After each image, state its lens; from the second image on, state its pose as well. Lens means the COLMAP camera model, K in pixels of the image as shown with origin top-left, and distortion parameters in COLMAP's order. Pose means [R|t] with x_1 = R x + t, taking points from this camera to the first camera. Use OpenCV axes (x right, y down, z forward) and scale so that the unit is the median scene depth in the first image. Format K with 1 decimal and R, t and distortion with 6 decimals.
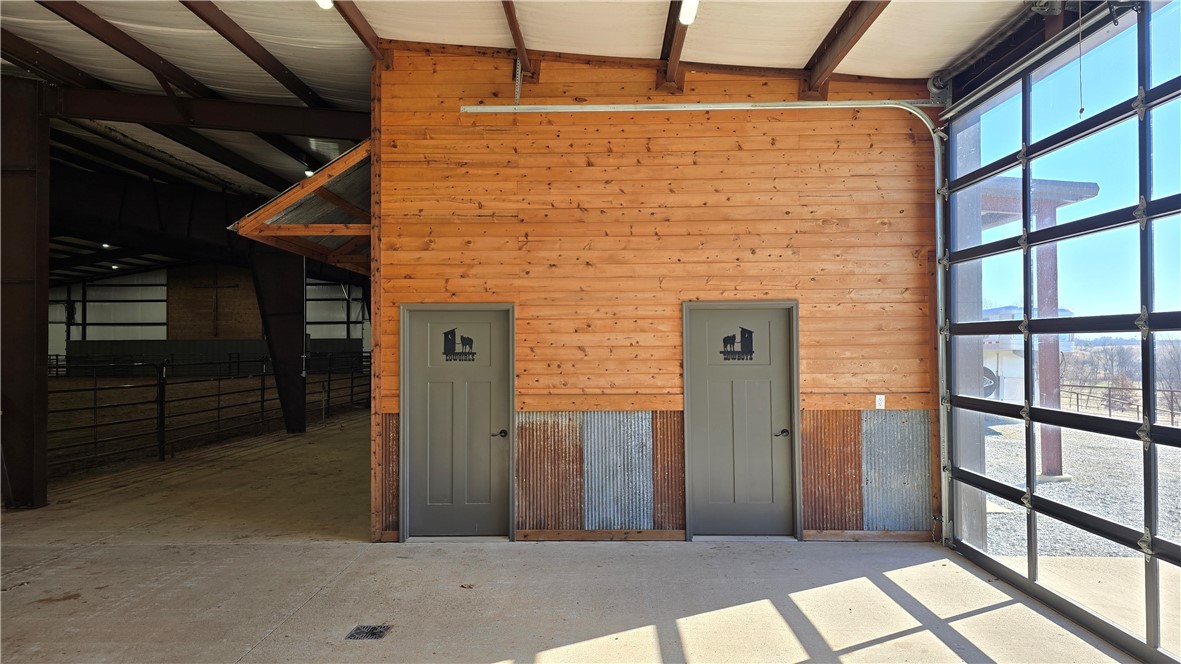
lens RADIAL K [[781.5, 0, 590.3], [0, 781.5, 322.2], [0, 0, 1]] dist [0.042233, -0.027208]
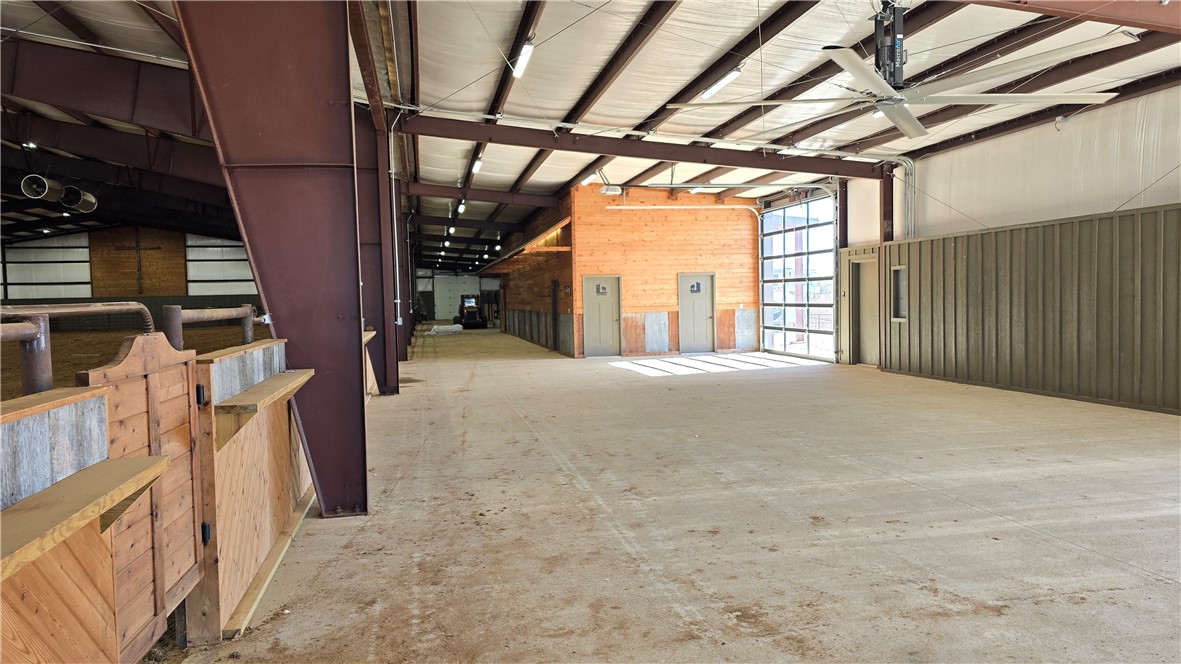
lens RADIAL K [[795.2, 0, 587.3], [0, 795.2, 334.8], [0, 0, 1]] dist [0.026110, -0.001774]
pose [[0.976468, -0.028172, 0.213815, -0.839668], [0.011851, 0.996943, 0.077234, -0.030423], [-0.215337, -0.072883, 0.973816, -1.801292]]
